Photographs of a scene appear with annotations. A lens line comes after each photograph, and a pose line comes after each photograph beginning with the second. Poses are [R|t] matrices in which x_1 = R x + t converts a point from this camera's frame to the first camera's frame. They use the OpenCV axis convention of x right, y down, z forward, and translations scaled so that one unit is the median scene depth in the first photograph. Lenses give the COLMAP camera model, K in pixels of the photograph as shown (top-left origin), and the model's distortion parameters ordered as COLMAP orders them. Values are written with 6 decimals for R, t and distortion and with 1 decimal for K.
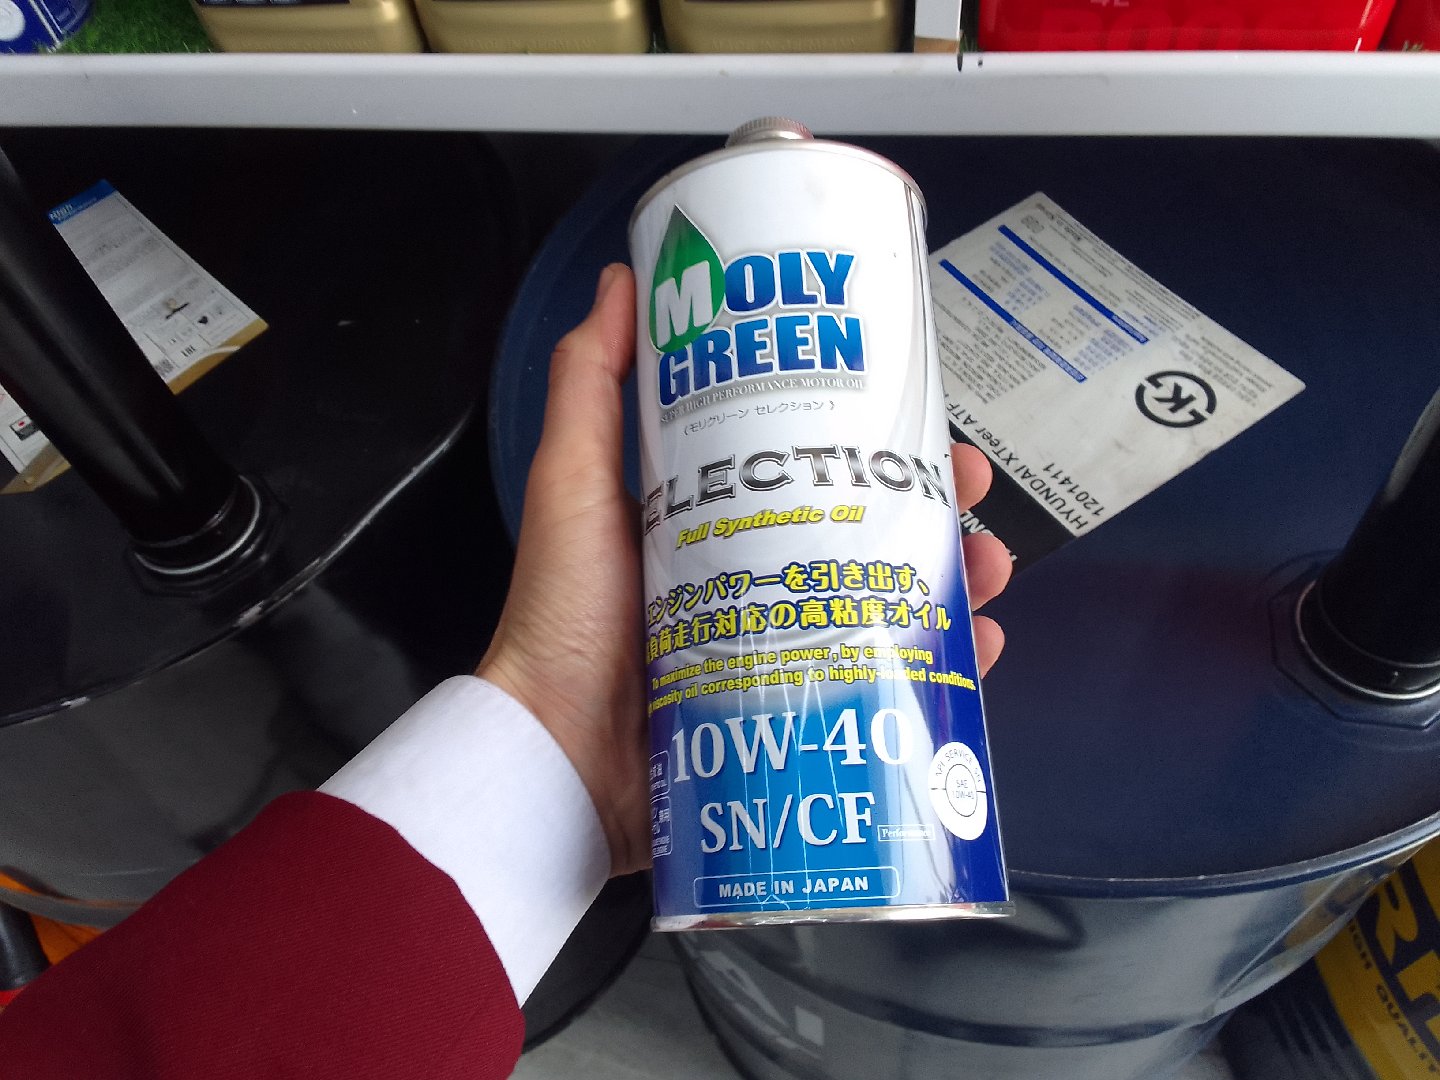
lens RADIAL K [[1175.5, 0, 720.0], [0, 1175.5, 540.0], [0, 0, 1]] dist [0.010633, -0.062755]
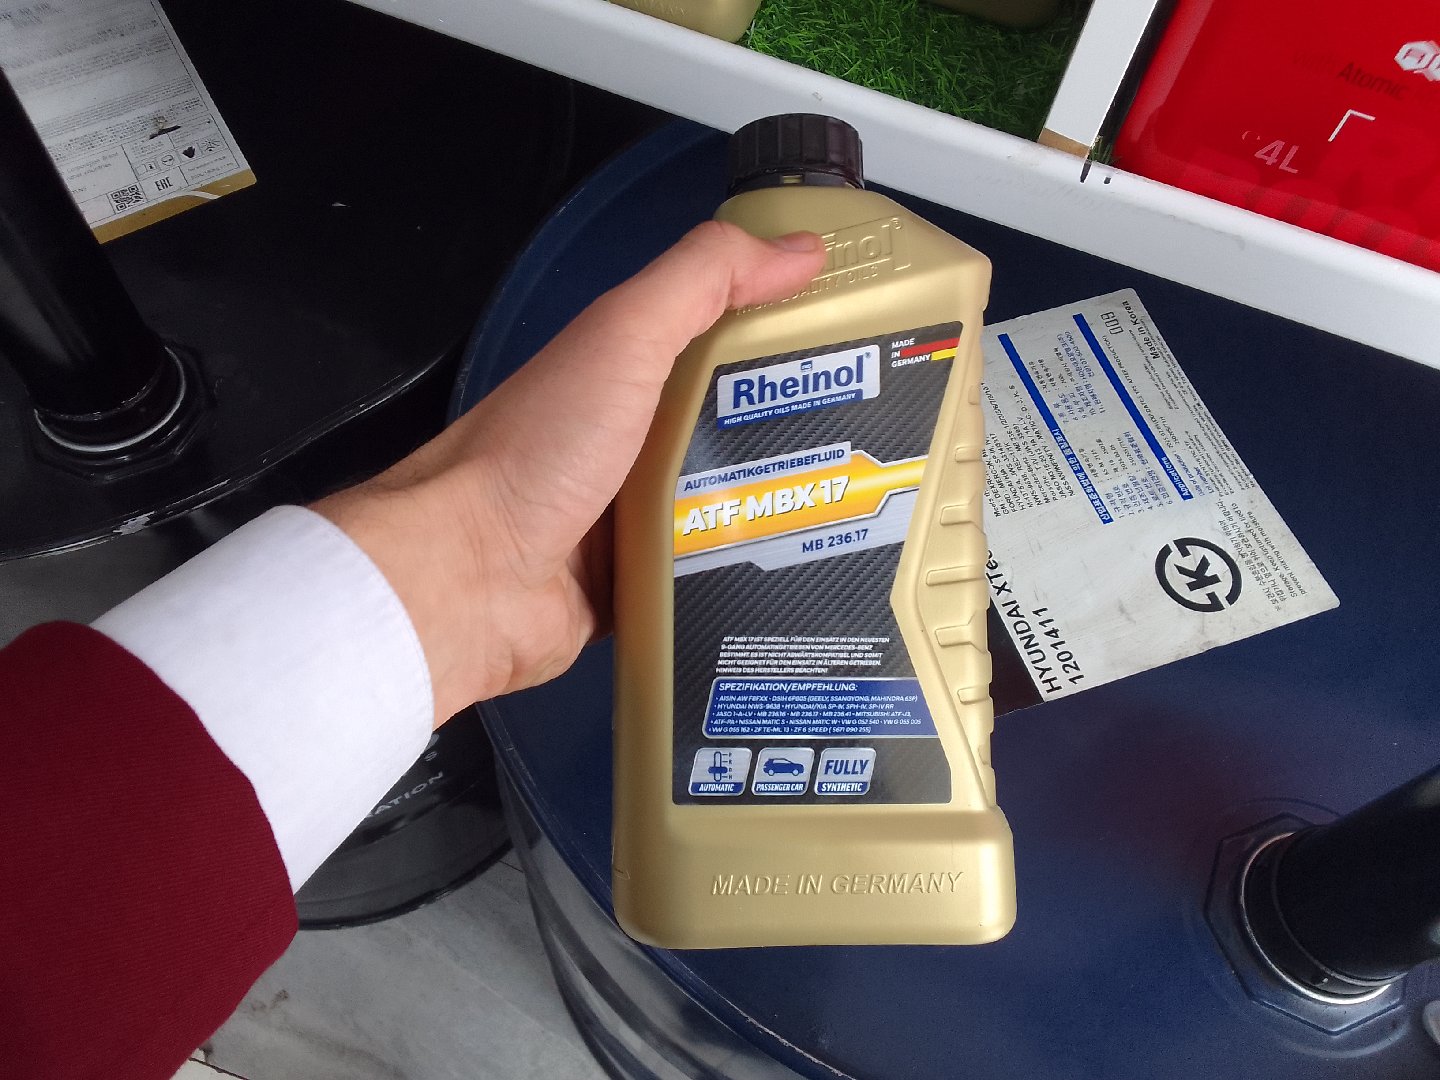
lens RADIAL K [[1175.5, 0, 720.0], [0, 1175.5, 540.0], [0, 0, 1]] dist [0.010633, -0.062755]
pose [[0.957725, 0.286537, 0.025690, 0.005548], [-0.287650, 0.952356, 0.101369, -0.128021], [0.004580, -0.104473, 0.994517, 0.102789]]
